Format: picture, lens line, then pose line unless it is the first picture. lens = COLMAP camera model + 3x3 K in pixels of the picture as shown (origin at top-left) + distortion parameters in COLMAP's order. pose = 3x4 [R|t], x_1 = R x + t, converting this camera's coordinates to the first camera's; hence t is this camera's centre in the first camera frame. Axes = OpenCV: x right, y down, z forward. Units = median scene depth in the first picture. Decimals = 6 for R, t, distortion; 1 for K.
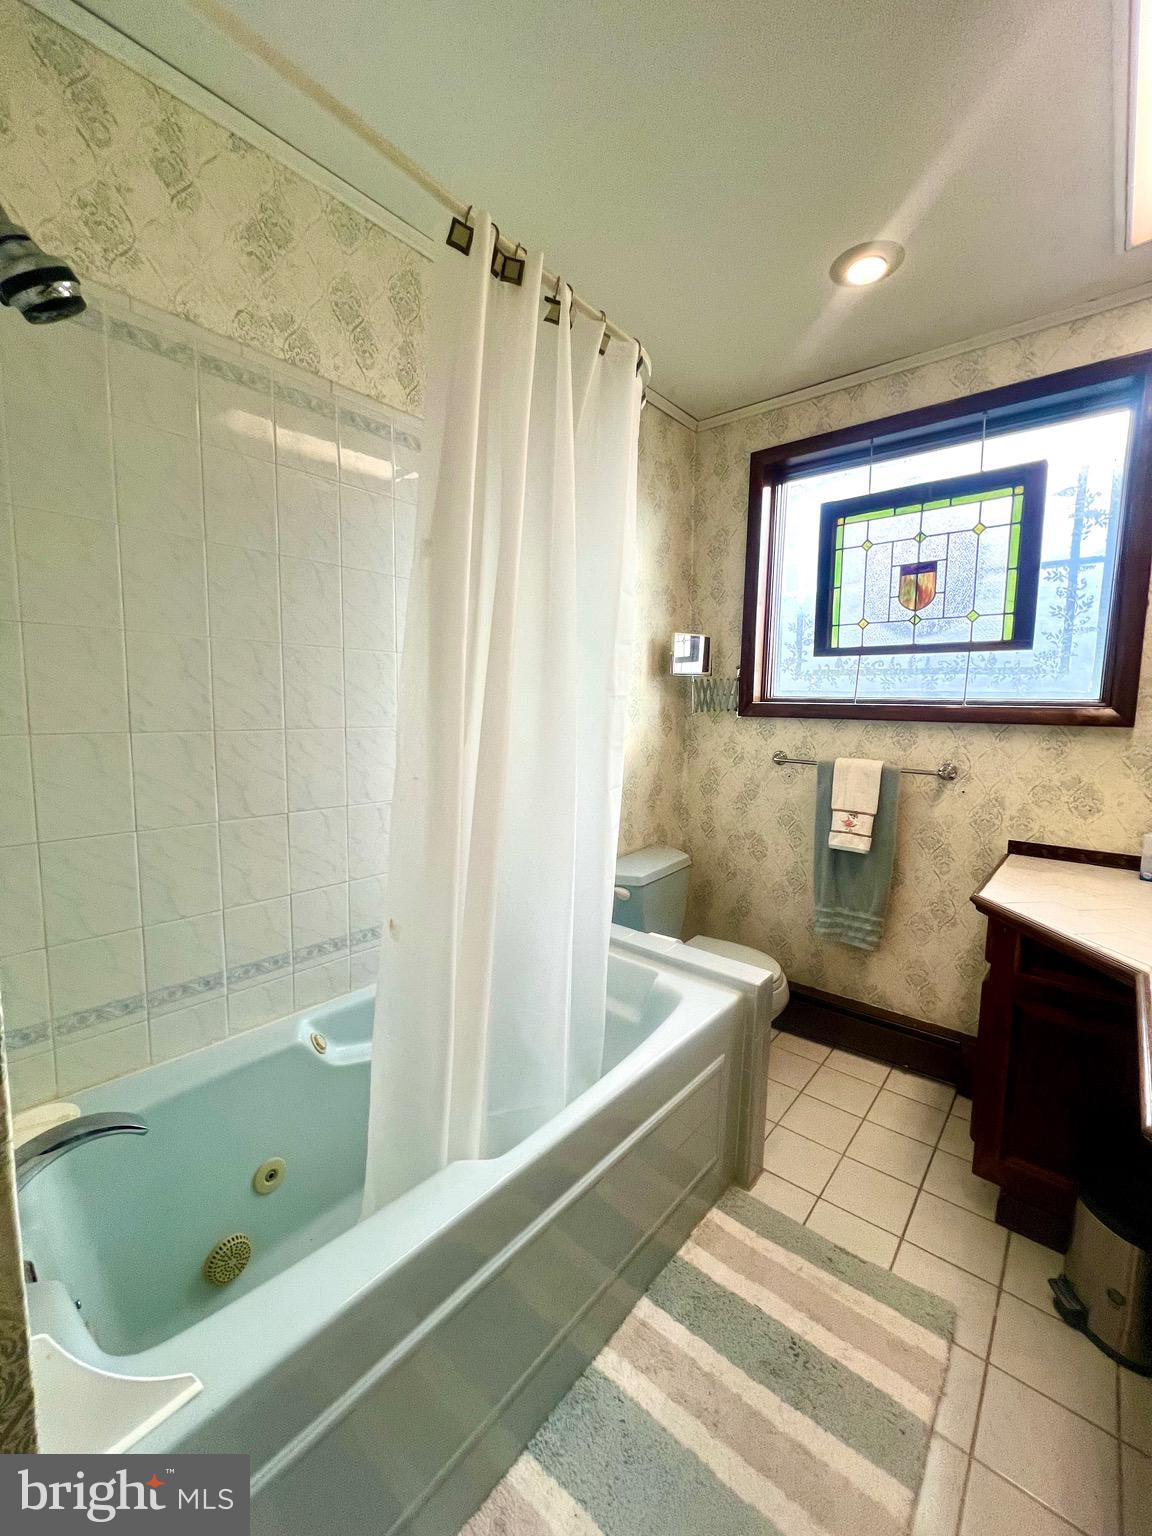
lens RADIAL K [[614.4, 0, 577.3], [0, 614.4, 766.7], [0, 0, 1]] dist [0.004645, 0.000020]
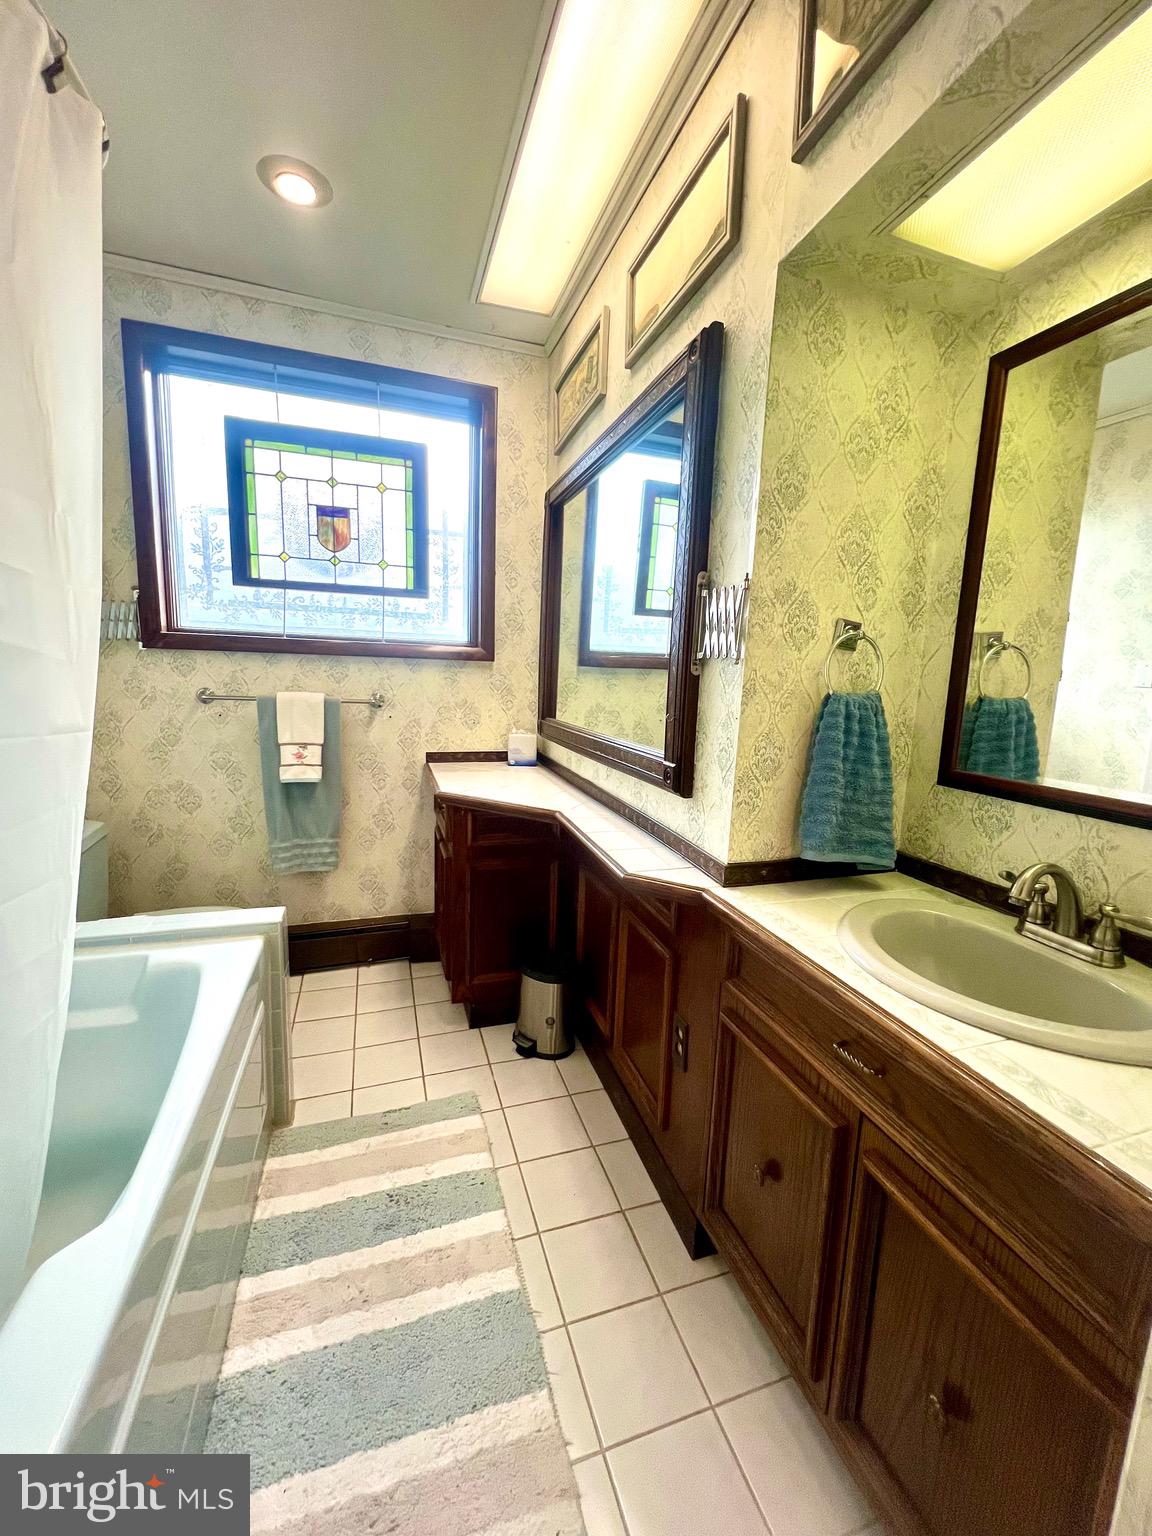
lens RADIAL K [[615.3, 0, 581.0], [0, 615.3, 766.9], [0, 0, 1]] dist [-0.004393, 0.000736]
pose [[0.523129, -0.128052, 0.842579, -0.181984], [0.060233, 0.991731, 0.113324, 0.023765], [-0.850123, -0.008532, 0.526516, 0.065078]]
